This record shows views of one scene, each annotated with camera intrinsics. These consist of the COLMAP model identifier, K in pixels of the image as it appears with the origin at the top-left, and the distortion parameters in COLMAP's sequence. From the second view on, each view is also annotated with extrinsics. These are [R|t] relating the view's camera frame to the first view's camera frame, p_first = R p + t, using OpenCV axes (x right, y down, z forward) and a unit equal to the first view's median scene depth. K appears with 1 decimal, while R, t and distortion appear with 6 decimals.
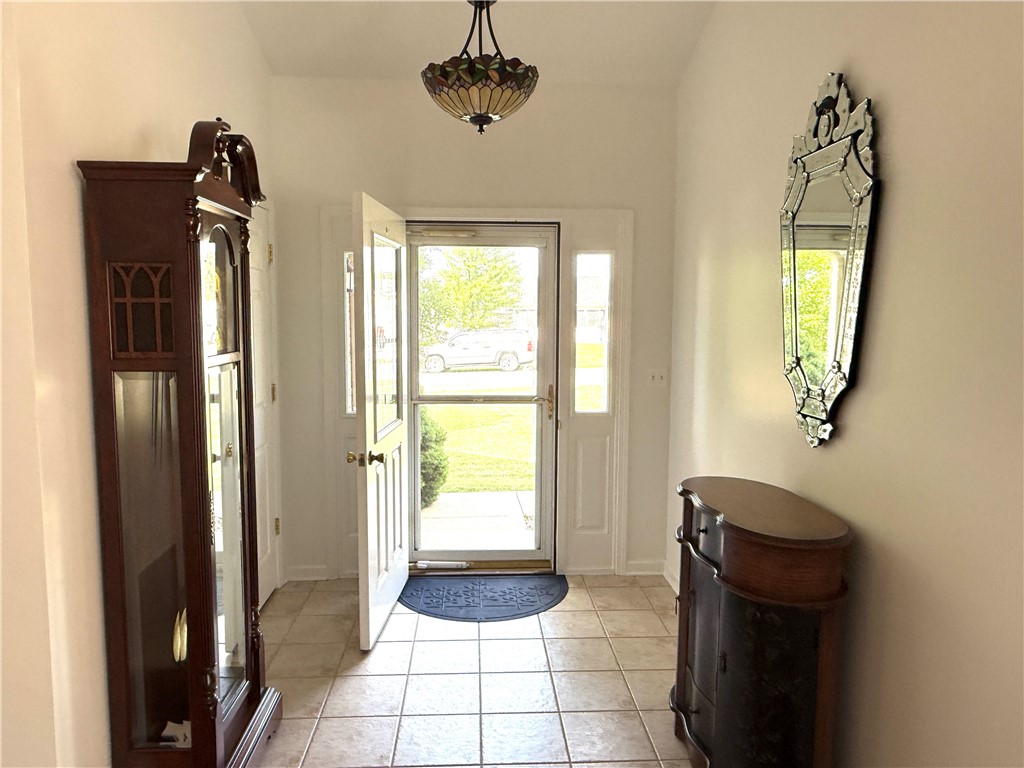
lens RADIAL K [[686.7, 0, 511.3], [0, 686.7, 382.0], [0, 0, 1]] dist [0.002206, 0.000774]
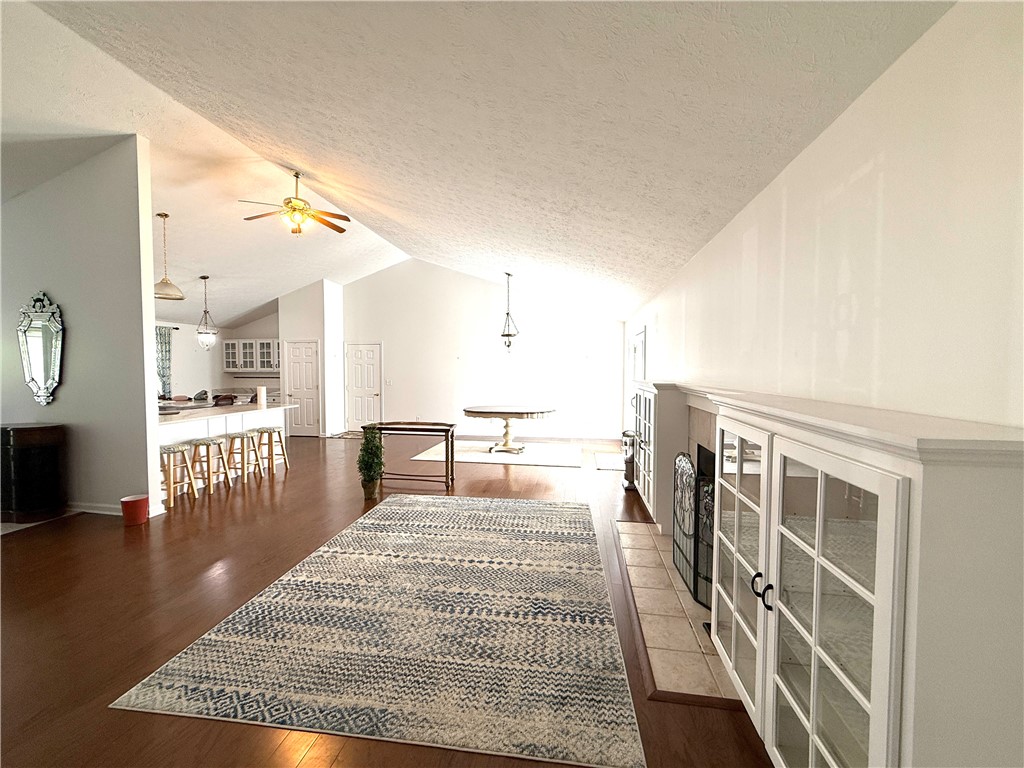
lens RADIAL K [[411.4, 0, 513.7], [0, 411.4, 382.9], [0, 0, 1]] dist [0.008221, 0.000300]
pose [[0.213319, -0.036214, 0.976311, -1.064853], [0.080887, 0.996537, 0.019290, 0.141089], [-0.973628, 0.074856, 0.215509, -1.689027]]
